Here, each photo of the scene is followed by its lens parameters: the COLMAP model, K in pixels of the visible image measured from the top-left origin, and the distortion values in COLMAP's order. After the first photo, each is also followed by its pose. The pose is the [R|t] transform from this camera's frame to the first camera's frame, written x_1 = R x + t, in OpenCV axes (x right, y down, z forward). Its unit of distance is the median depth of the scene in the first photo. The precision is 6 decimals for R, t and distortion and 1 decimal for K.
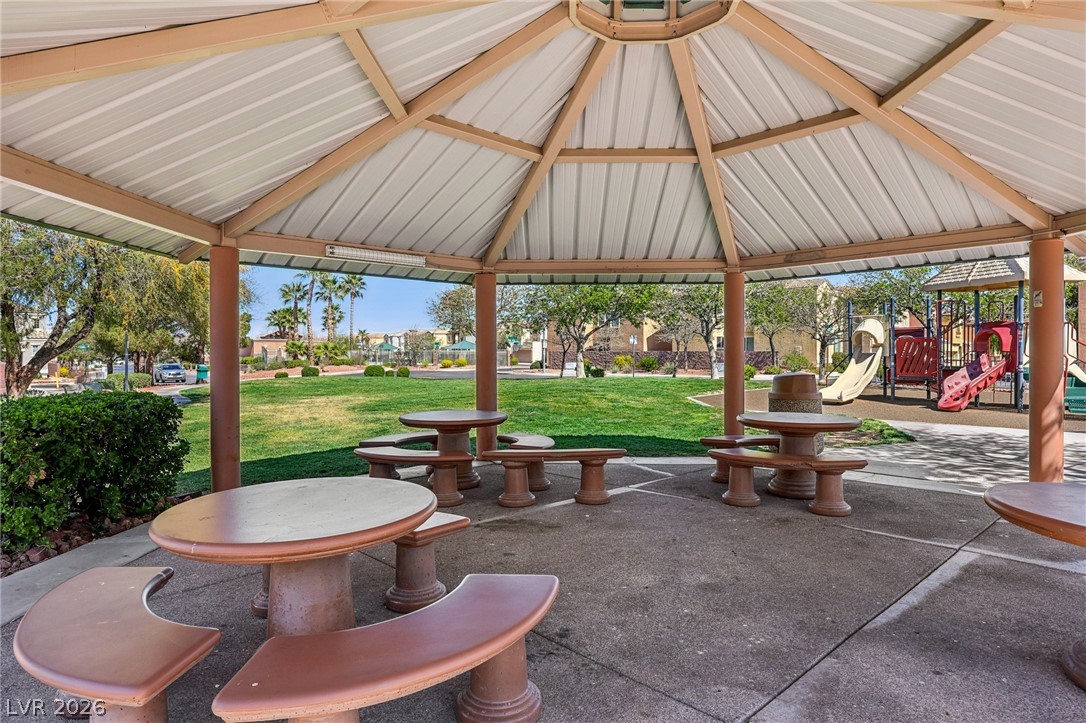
lens RADIAL K [[619.7, 0, 546.1], [0, 619.7, 352.1], [0, 0, 1]] dist [0.005756, 0.000586]
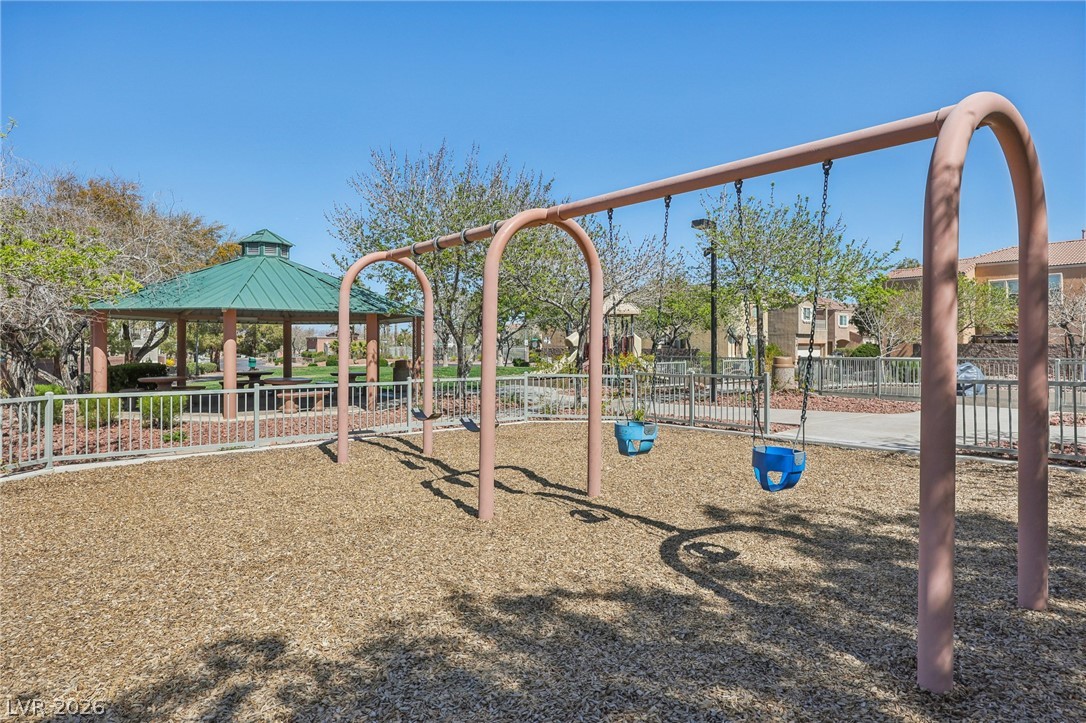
lens RADIAL K [[619.7, 0, 543.3], [0, 619.7, 354.5], [0, 0, 1]] dist [0.005756, 0.000586]
pose [[0.990858, 0.002060, -0.134896, 0.176849], [-0.000320, 0.999917, 0.012914, -0.003293], [0.134912, -0.012753, 0.990776, -0.189671]]
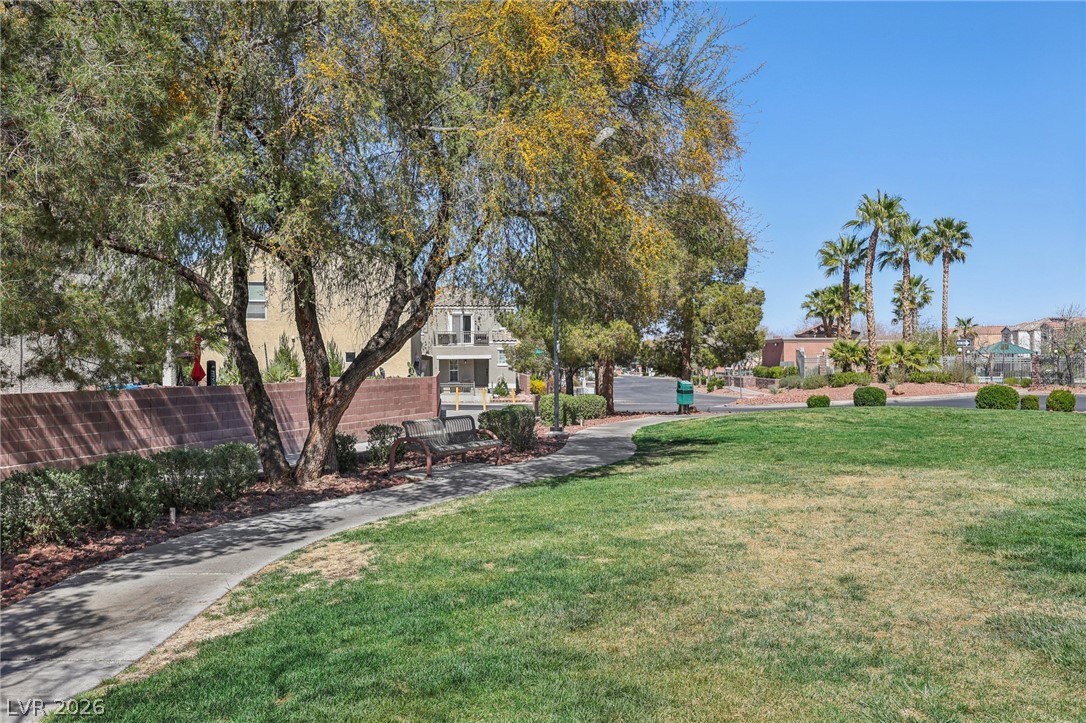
lens RADIAL K [[977.9, 0, 541.2], [0, 977.9, 357.2], [0, 0, 1]] dist [-0.002952, -0.005099]
pose [[0.769365, -0.005585, -0.638785, -0.043439], [0.004302, 0.999984, -0.003561, 0.000568], [0.638795, -0.000008, 0.769377, 0.123636]]
